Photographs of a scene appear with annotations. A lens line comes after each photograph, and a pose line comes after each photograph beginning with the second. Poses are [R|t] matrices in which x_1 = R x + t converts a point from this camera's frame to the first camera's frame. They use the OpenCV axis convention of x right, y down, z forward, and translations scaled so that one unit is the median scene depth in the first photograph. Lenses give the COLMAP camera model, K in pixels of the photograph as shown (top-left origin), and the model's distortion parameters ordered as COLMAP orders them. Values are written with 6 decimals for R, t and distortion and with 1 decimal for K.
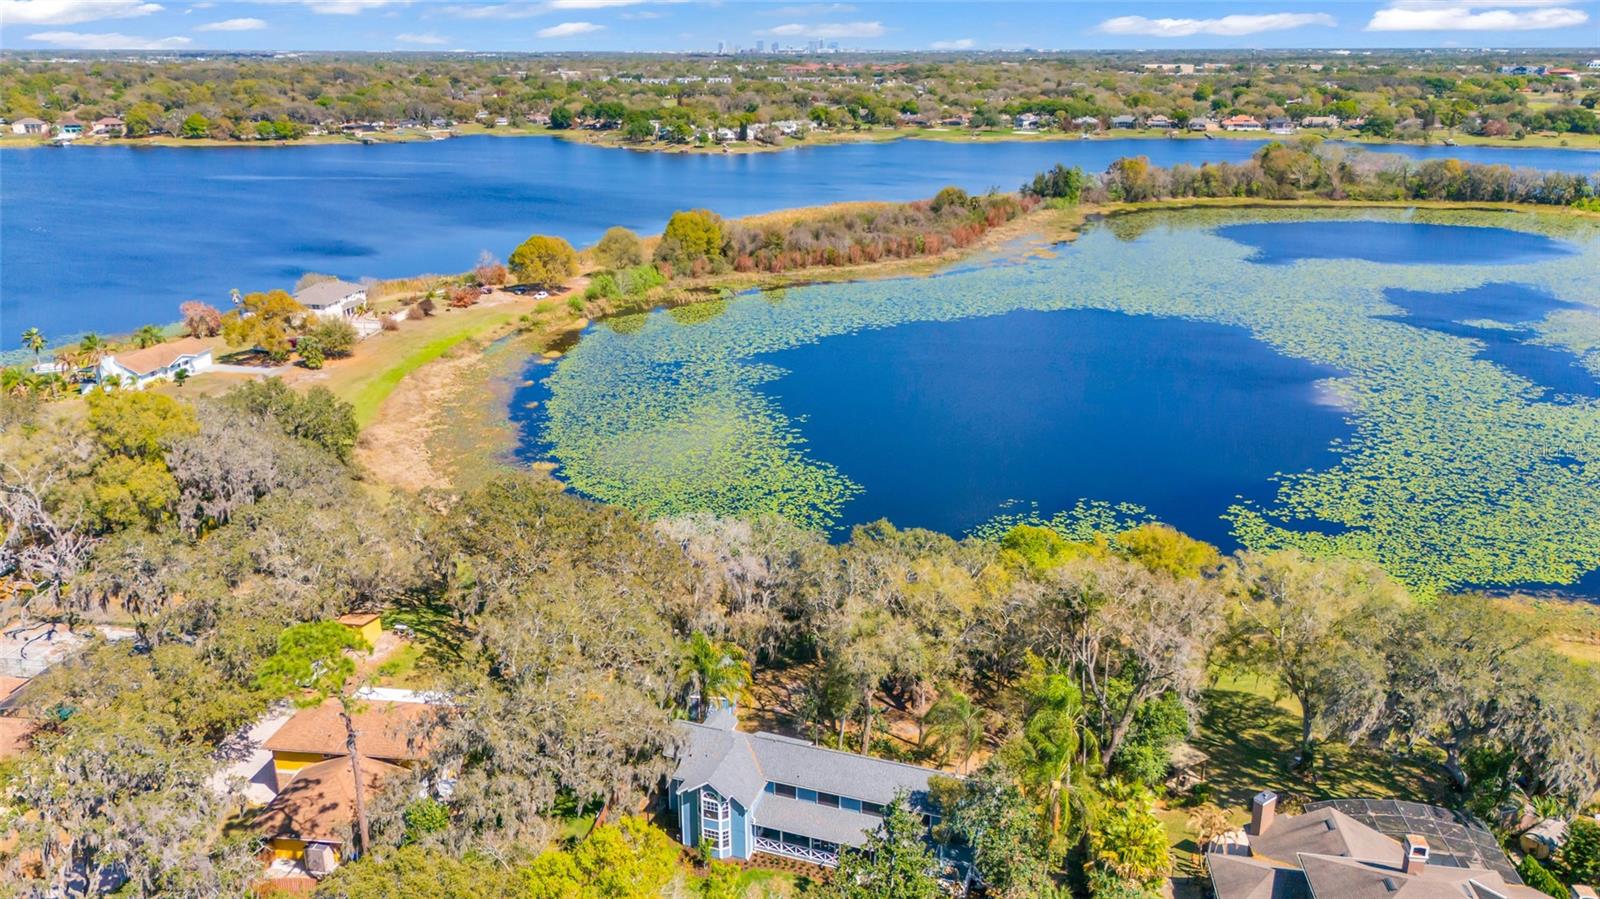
lens RADIAL K [[1186.7, 0, 803.4], [0, 1186.7, 453.9], [0, 0, 1]] dist [0.077481, -0.080861]
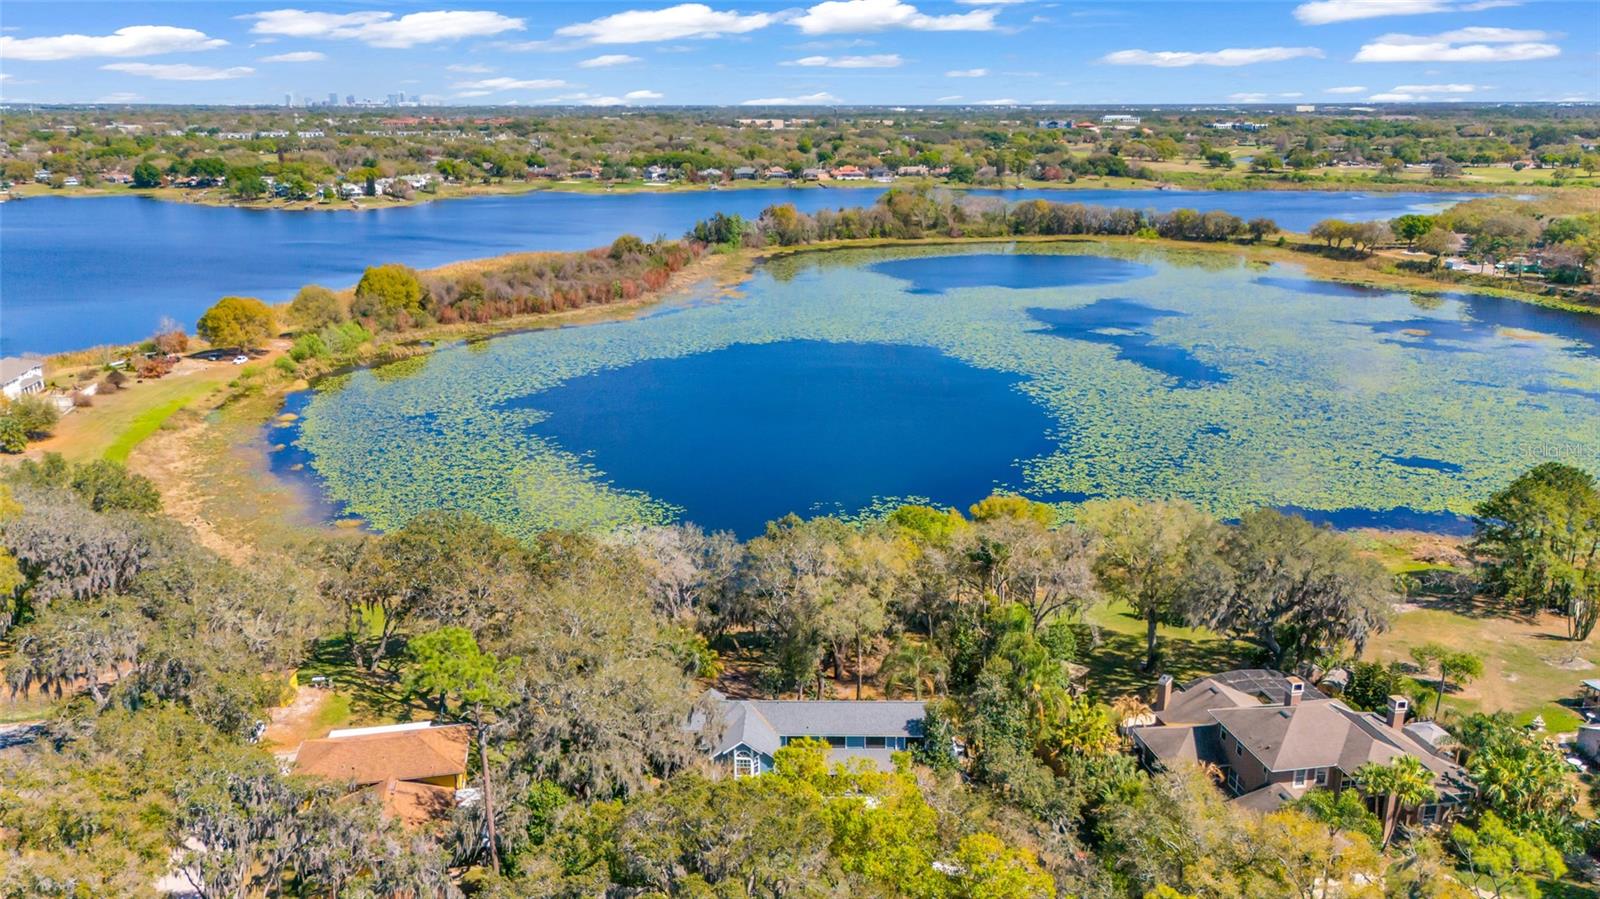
lens RADIAL K [[1186.7, 0, 803.4], [0, 1186.7, 453.9], [0, 0, 1]] dist [0.077481, -0.080861]
pose [[0.946821, -0.091179, 0.308571, -0.077612], [0.103861, 0.994280, -0.024892, 0.008175], [-0.304536, 0.055617, 0.950876, -0.024989]]
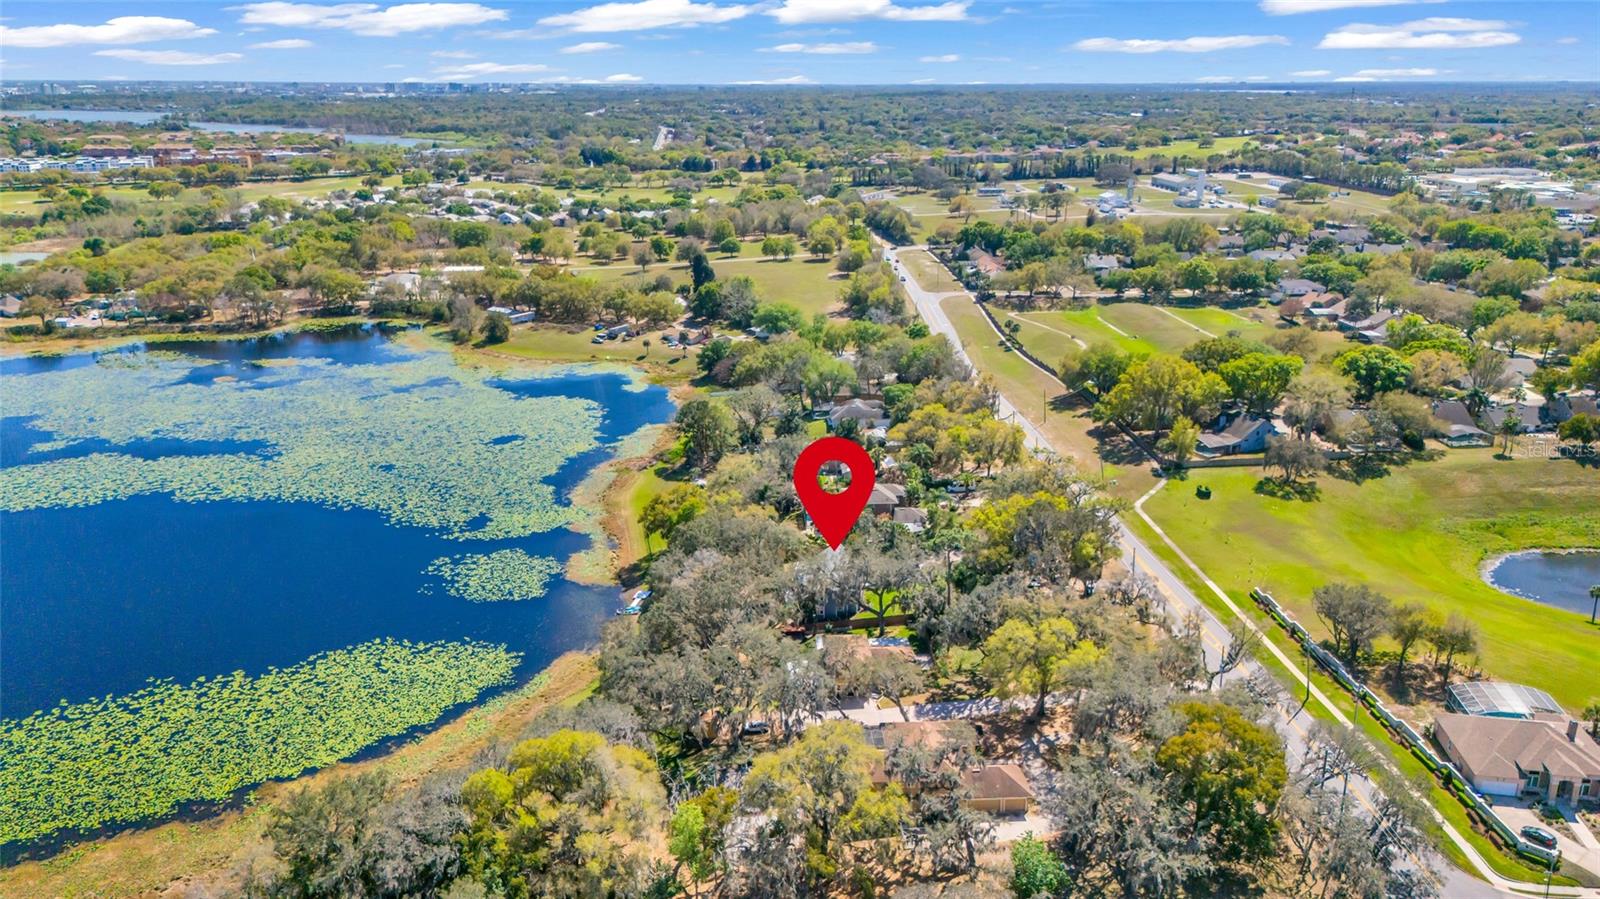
lens RADIAL K [[1175.9, 0, 808.5], [0, 1175.9, 485.6], [0, 0, 1]] dist [0.040275, -0.009725]
pose [[-0.204269, -0.317444, 0.926015, -0.534360], [0.313159, 0.875059, 0.369056, -0.200914], [-0.927473, 0.365377, -0.079337, 0.276680]]
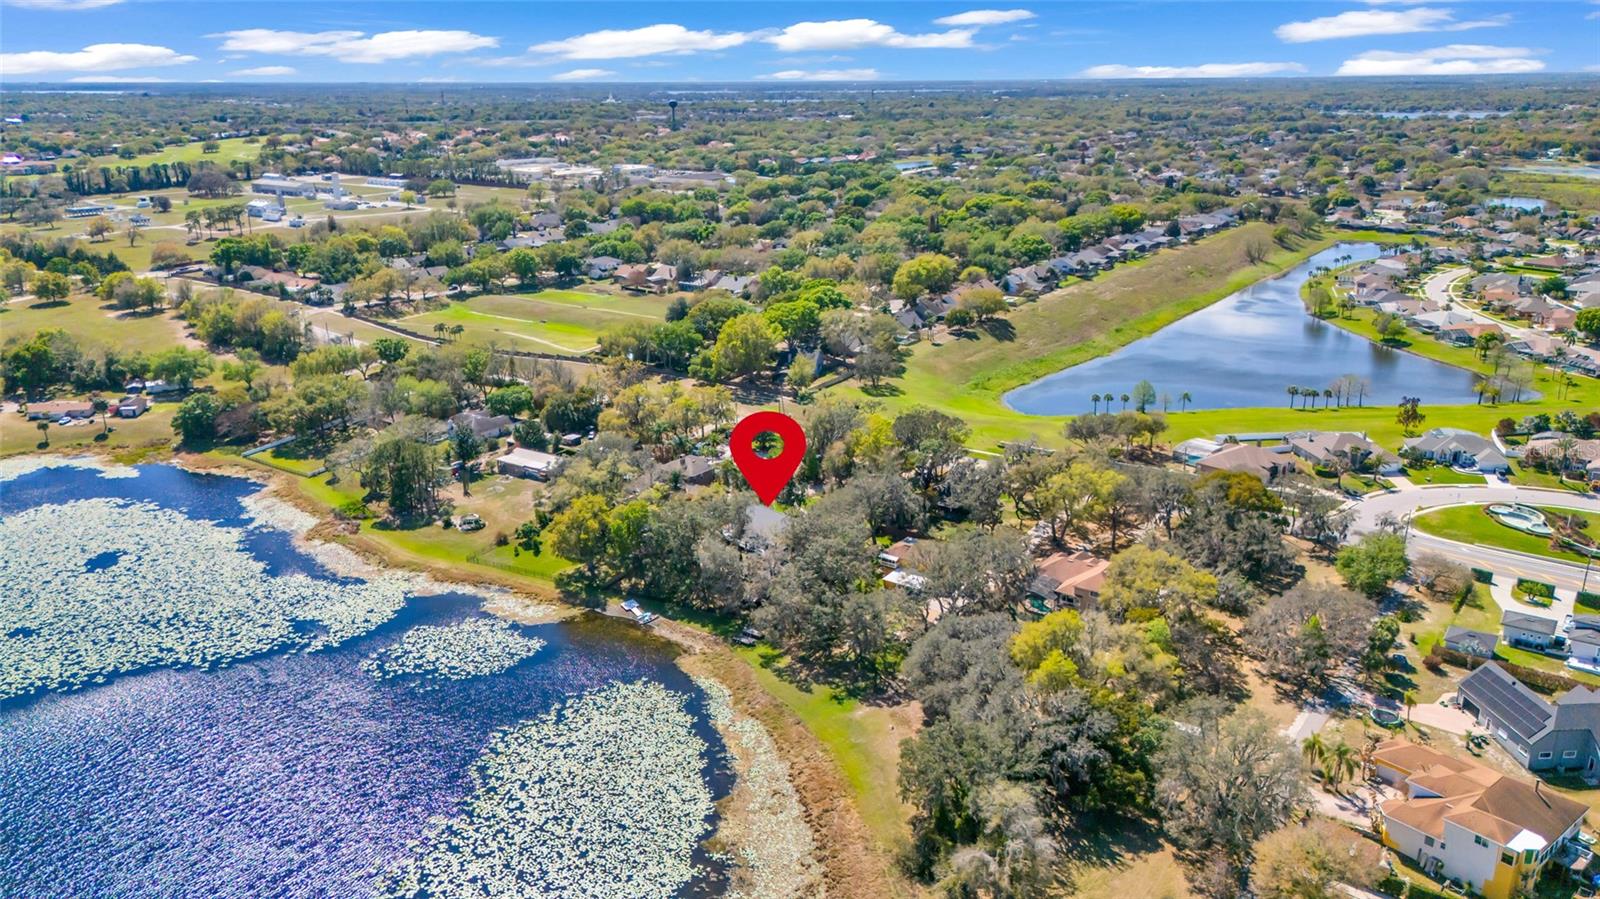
lens RADIAL K [[1186.7, 0, 803.4], [0, 1186.7, 453.9], [0, 0, 1]] dist [0.077481, -0.080861]
pose [[-0.887342, -0.131434, 0.441983, -0.307650], [0.157129, 0.814961, 0.557807, -0.351205], [-0.433514, 0.564415, -0.702497, 0.690161]]
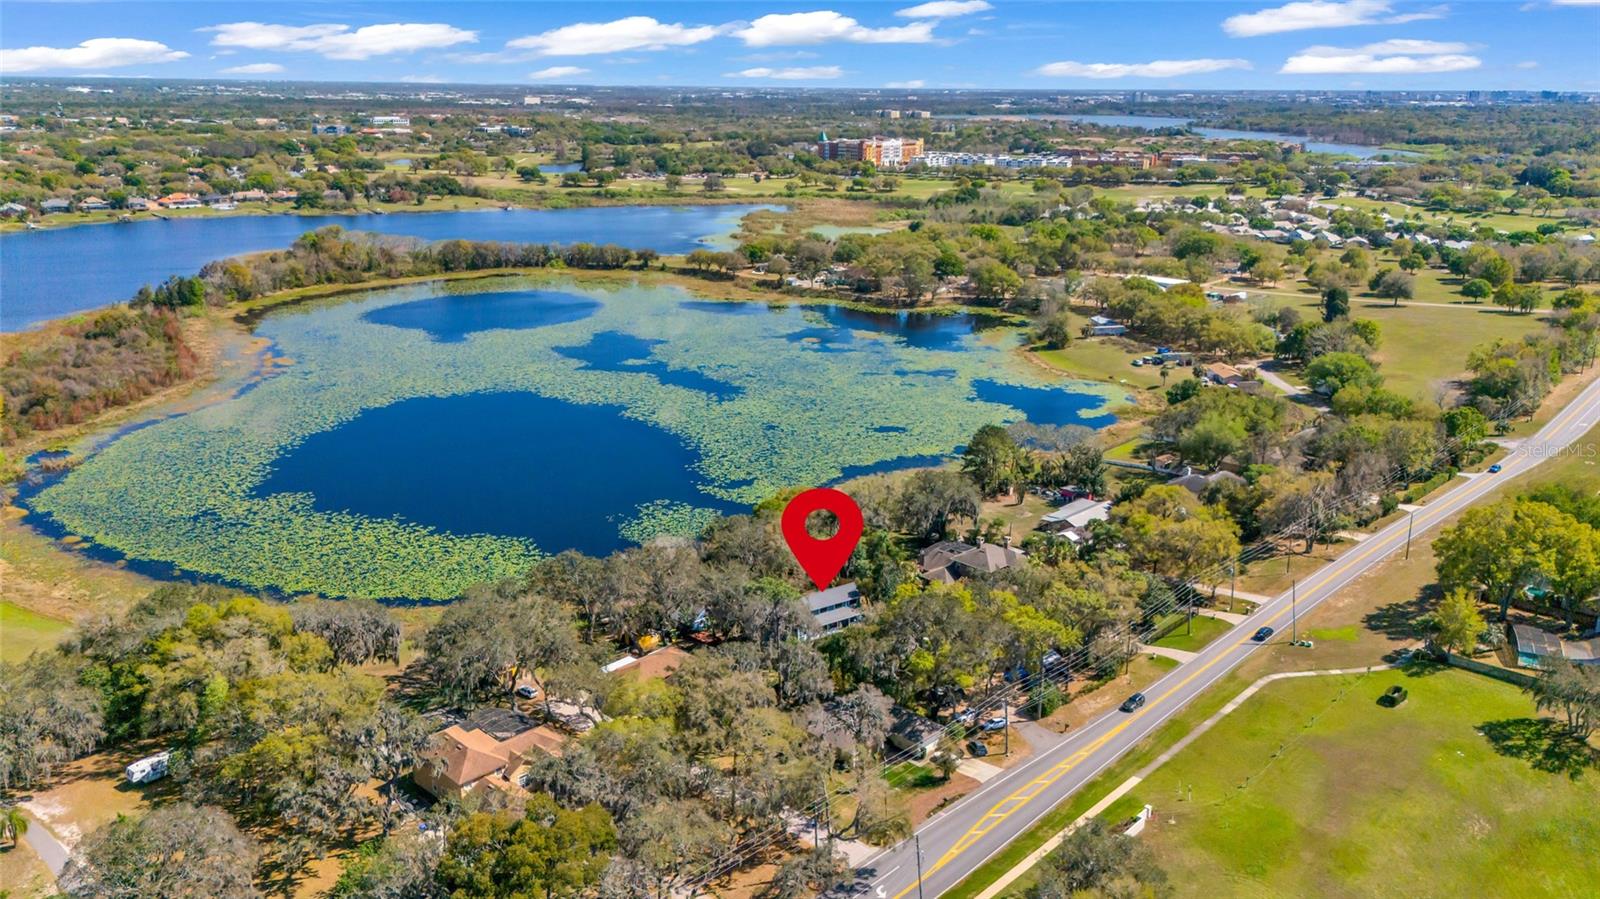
lens RADIAL K [[1186.7, 0, 803.4], [0, 1186.7, 453.9], [0, 0, 1]] dist [0.077481, -0.080861]
pose [[0.588371, -0.234213, 0.773928, -0.422122], [0.251198, 0.962717, 0.100375, -0.065437], [-0.768583, 0.135352, 0.625269, -0.129548]]
